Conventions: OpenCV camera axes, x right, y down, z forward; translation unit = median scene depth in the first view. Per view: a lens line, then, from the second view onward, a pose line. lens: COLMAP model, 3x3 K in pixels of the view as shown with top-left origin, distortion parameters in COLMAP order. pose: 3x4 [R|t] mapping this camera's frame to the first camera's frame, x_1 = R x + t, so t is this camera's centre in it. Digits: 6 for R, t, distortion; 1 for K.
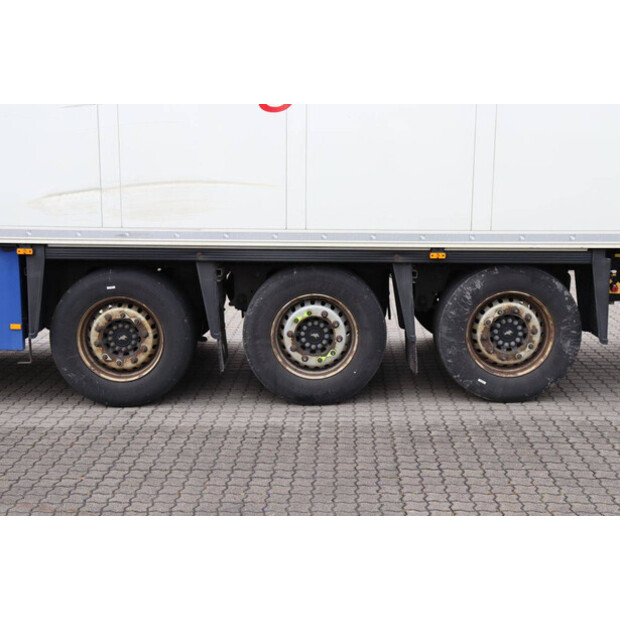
lens RADIAL K [[819.8, 0, 312.1], [0, 819.8, 314.5], [0, 0, 1]] dist [0.114439, 0.000000]
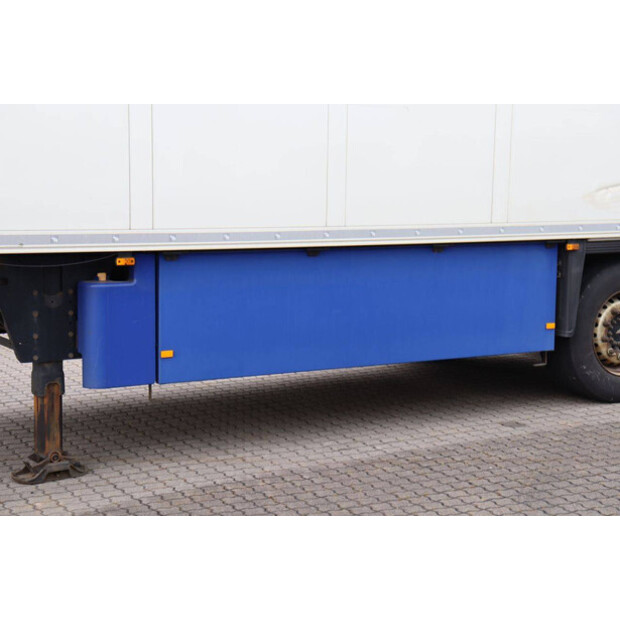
lens RADIAL K [[1132.9, 0, 313.1], [0, 1132.9, 312.9], [0, 0, 1]] dist [0.267459, 0.000000]
pose [[0.868138, -0.061089, 0.492548, -1.236552], [0.075727, 0.997080, -0.009807, -0.008270], [-0.490511, 0.045813, 0.870230, -0.020685]]
